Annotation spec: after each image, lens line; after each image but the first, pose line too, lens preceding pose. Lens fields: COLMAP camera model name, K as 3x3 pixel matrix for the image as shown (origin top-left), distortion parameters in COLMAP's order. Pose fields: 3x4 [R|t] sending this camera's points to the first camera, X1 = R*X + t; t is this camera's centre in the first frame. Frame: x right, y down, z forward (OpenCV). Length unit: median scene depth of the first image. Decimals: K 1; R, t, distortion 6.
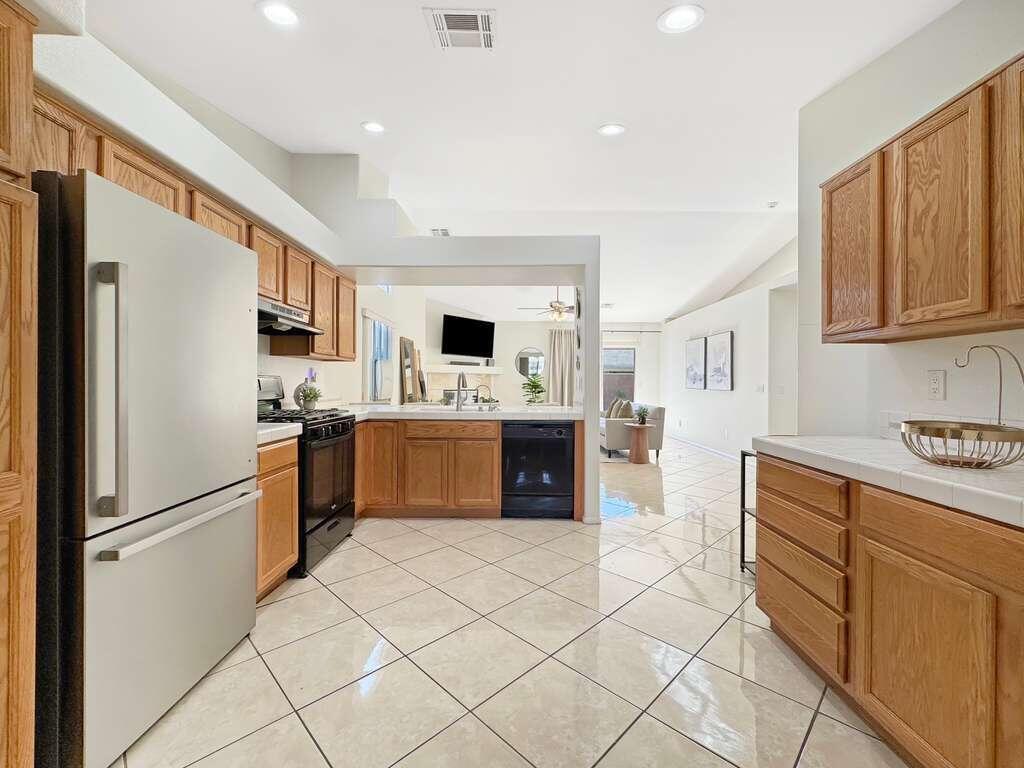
lens RADIAL K [[421.0, 0, 519.5], [0, 421.0, 398.0], [0, 0, 1]] dist [0.000267, -0.000093]
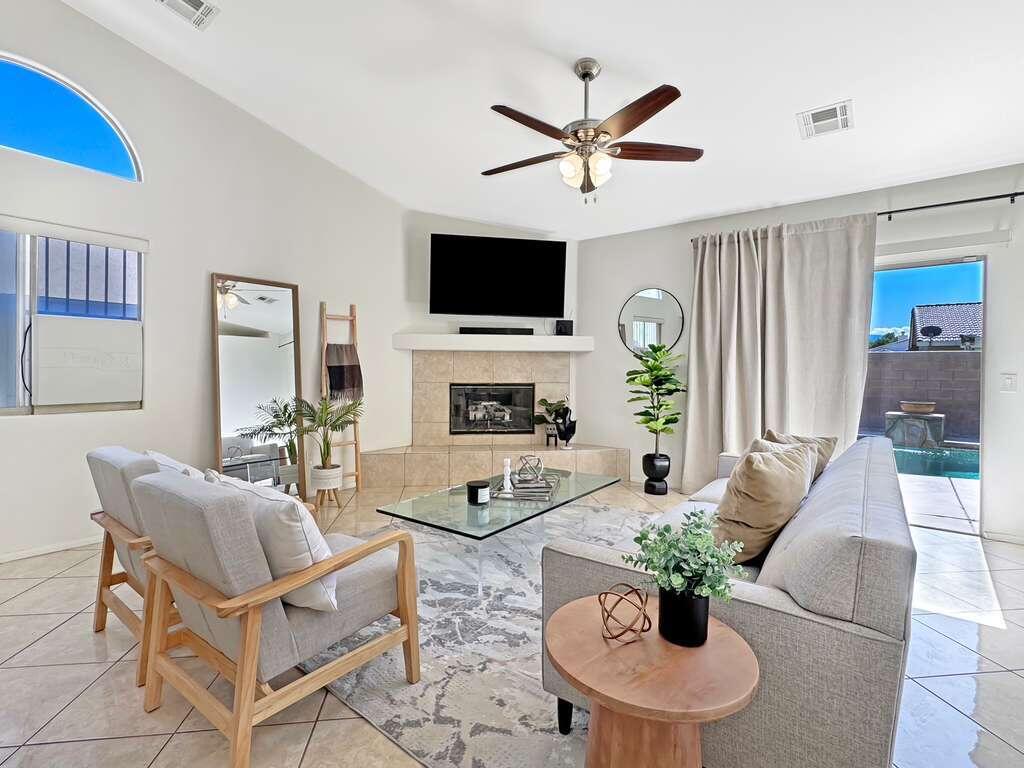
lens RADIAL K [[492.2, 0, 512.2], [0, 492.2, 369.2], [0, 0, 1]] dist [-0.002856, -0.000475]
pose [[0.798011, -0.003684, -0.602632, 0.595761], [-0.021921, 0.999142, -0.035137, -0.046524], [0.602244, 0.041250, 0.797245, 1.435224]]
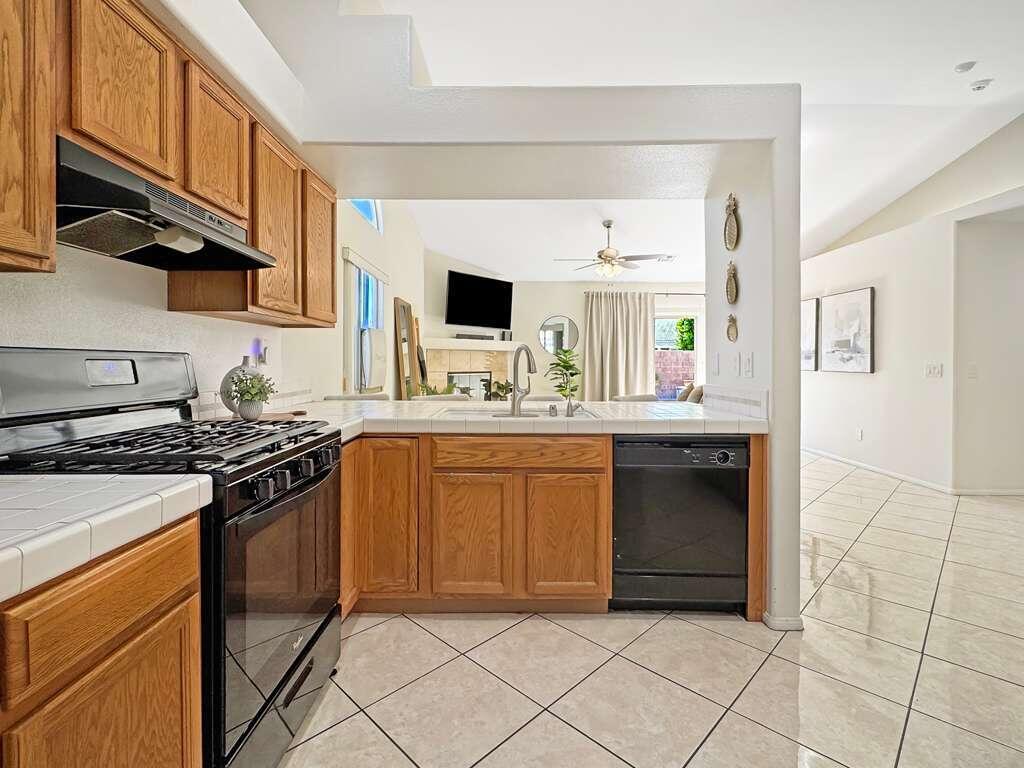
lens RADIAL K [[475.9, 0, 512.0], [0, 475.9, 384.0], [0, 0, 1]] dist [-0.005400, -0.000659]
pose [[0.999990, -0.004181, 0.001548, -0.169661], [0.004165, 0.999938, 0.010297, -0.017338], [-0.001591, -0.010291, 0.999946, 0.394739]]
